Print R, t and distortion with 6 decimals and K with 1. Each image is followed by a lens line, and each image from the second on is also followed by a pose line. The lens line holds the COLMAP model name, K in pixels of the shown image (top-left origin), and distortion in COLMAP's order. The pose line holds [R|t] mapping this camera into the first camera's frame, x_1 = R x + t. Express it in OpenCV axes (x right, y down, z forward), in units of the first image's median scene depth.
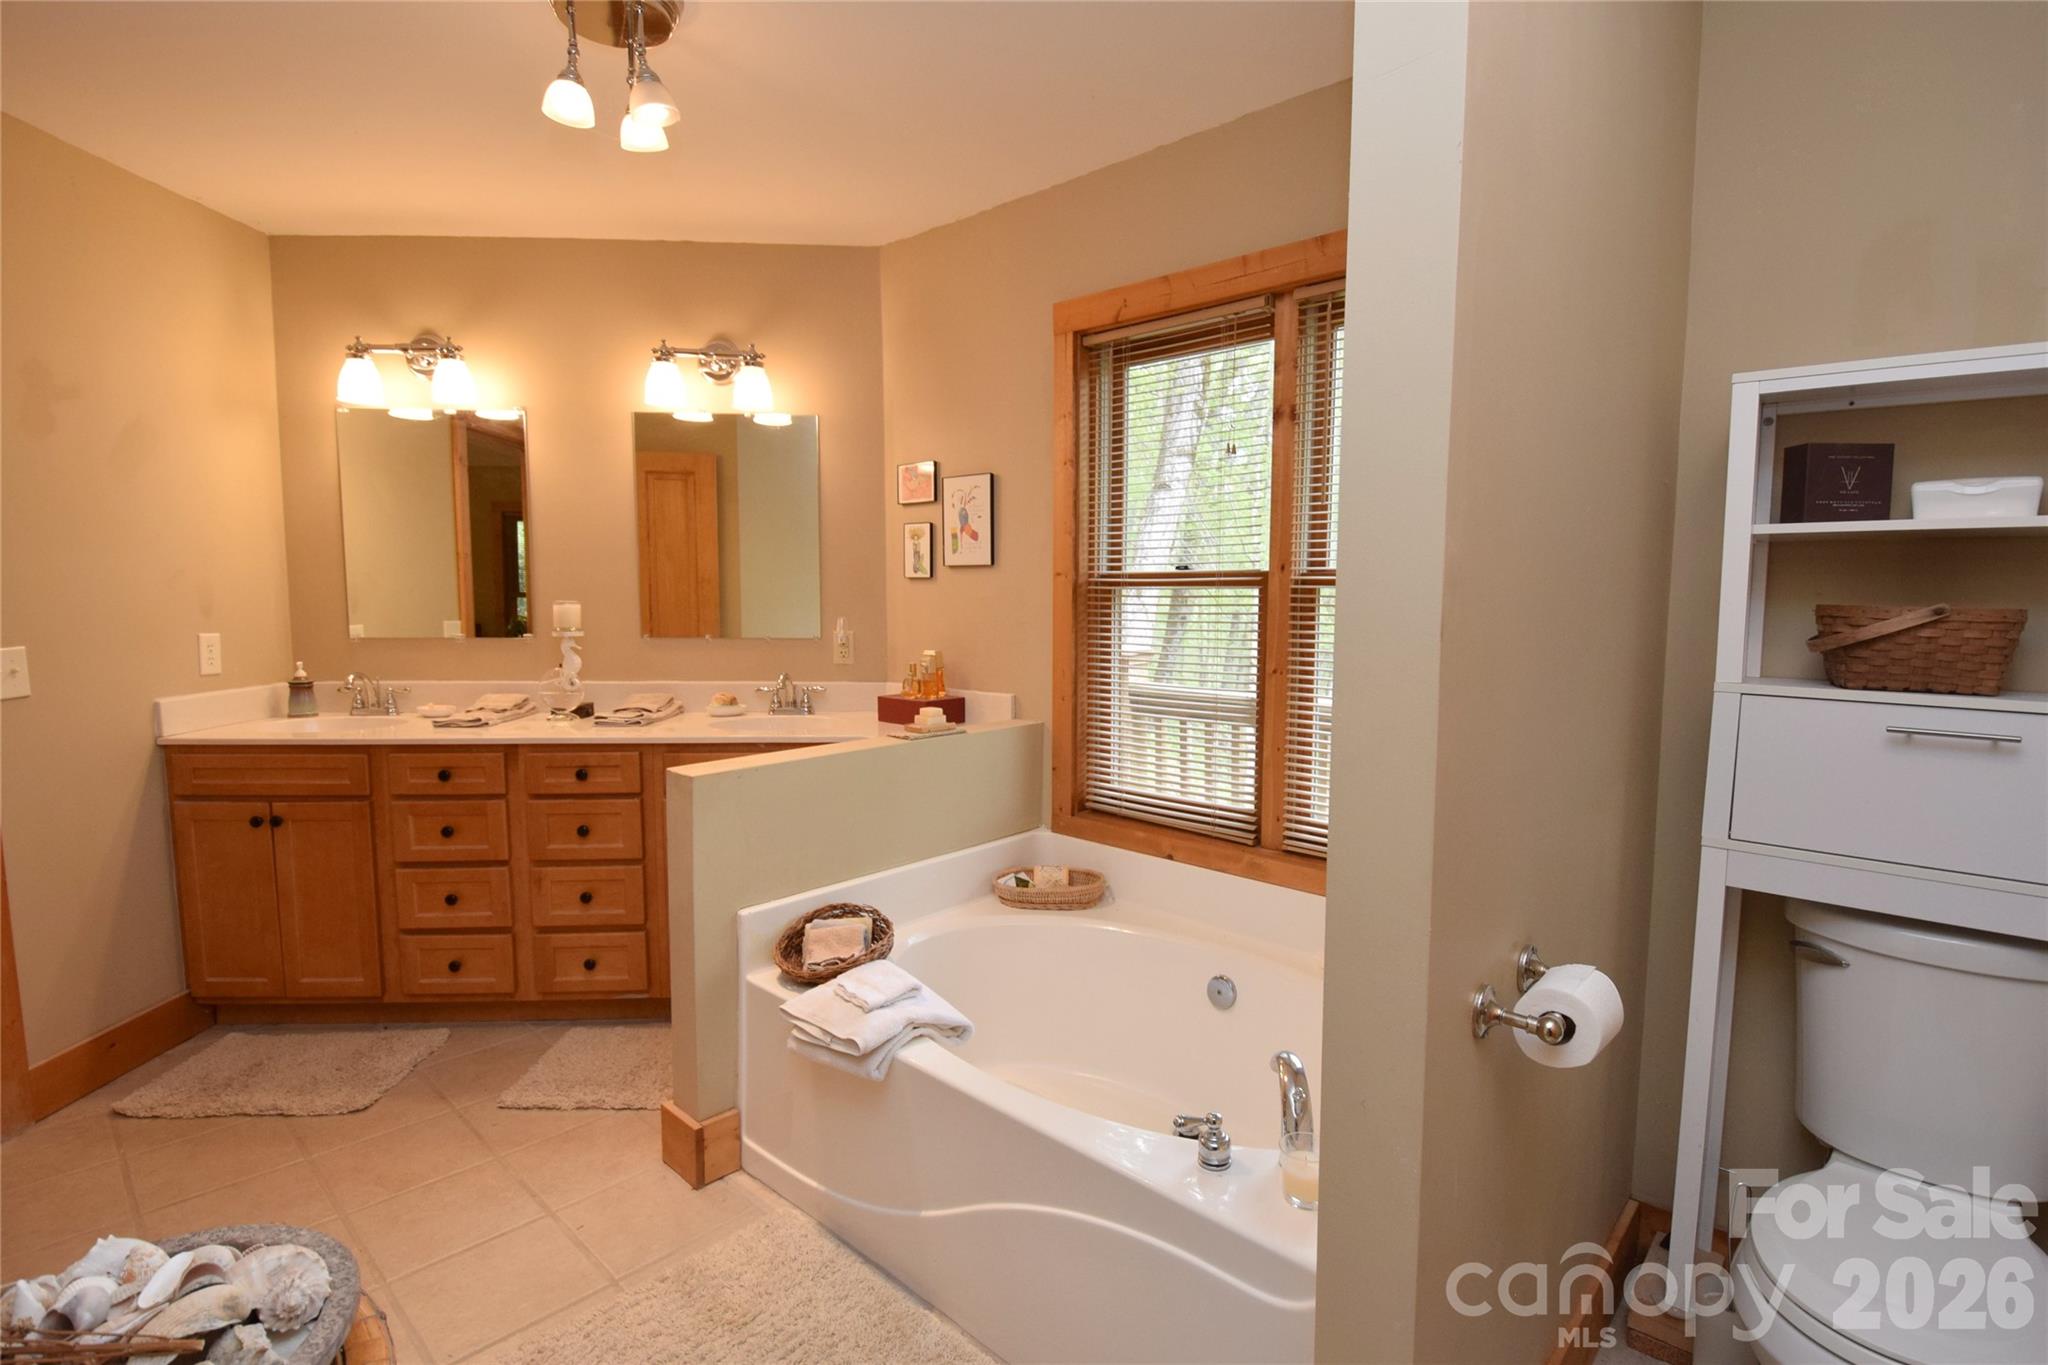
lens RADIAL K [[982.8, 0, 1025.0], [0, 982.8, 677.2], [0, 0, 1]] dist [0.001159, -0.015693]
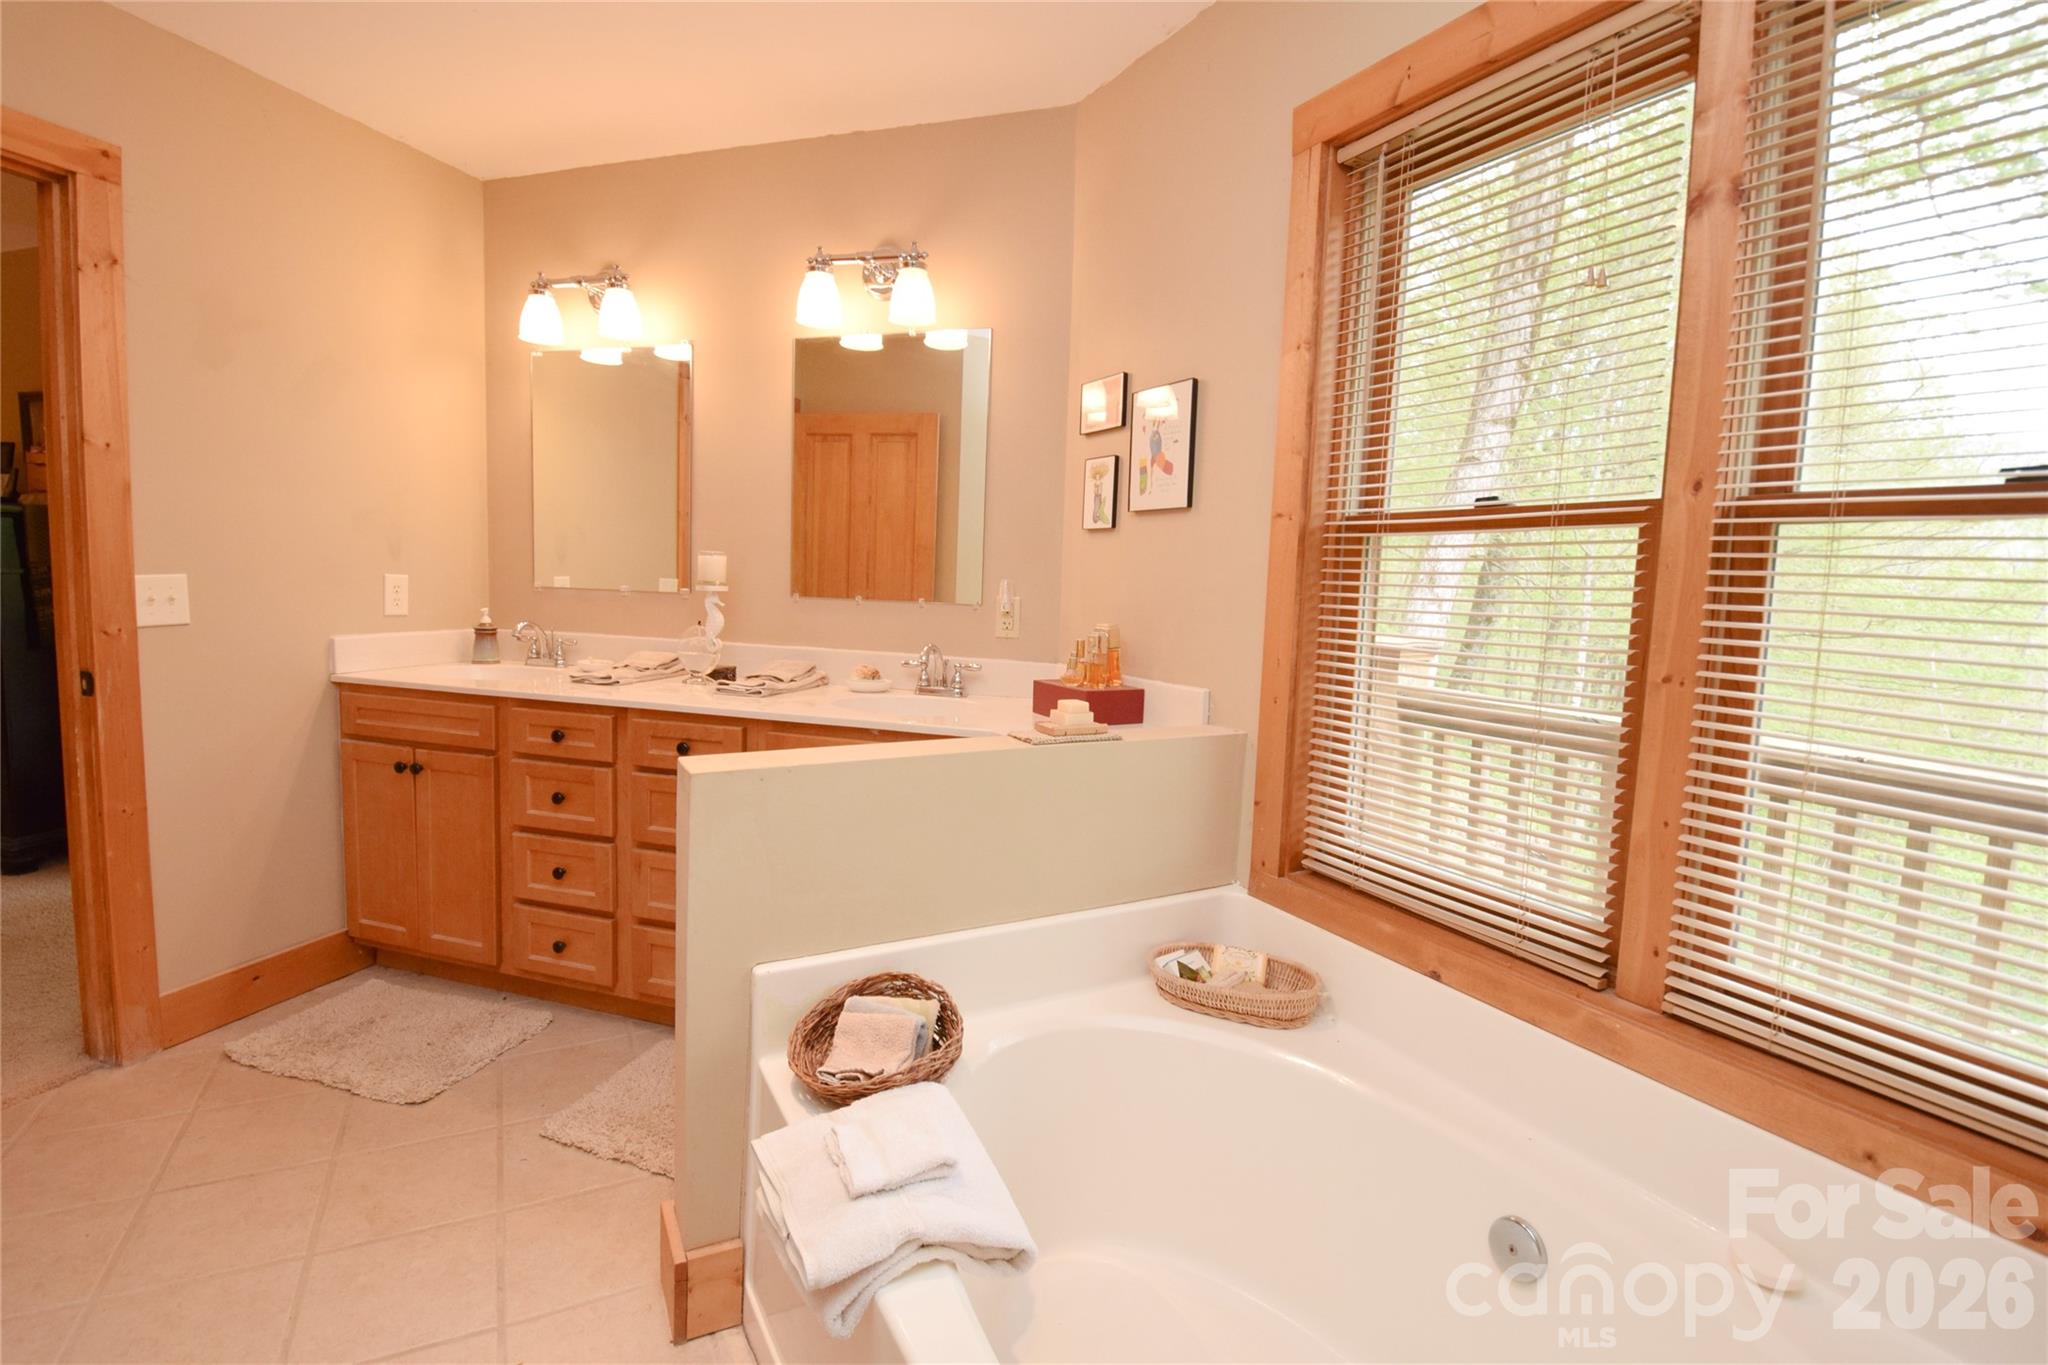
lens RADIAL K [[915.1, 0, 982.0], [0, 915.1, 657.4], [0, 0, 1]] dist [0.018233, -0.023477]
pose [[0.940278, 0.056539, -0.335678, 0.056911], [-0.058794, 0.998264, 0.003450, 0.001722], [0.335291, 0.016492, 0.941970, 0.330671]]
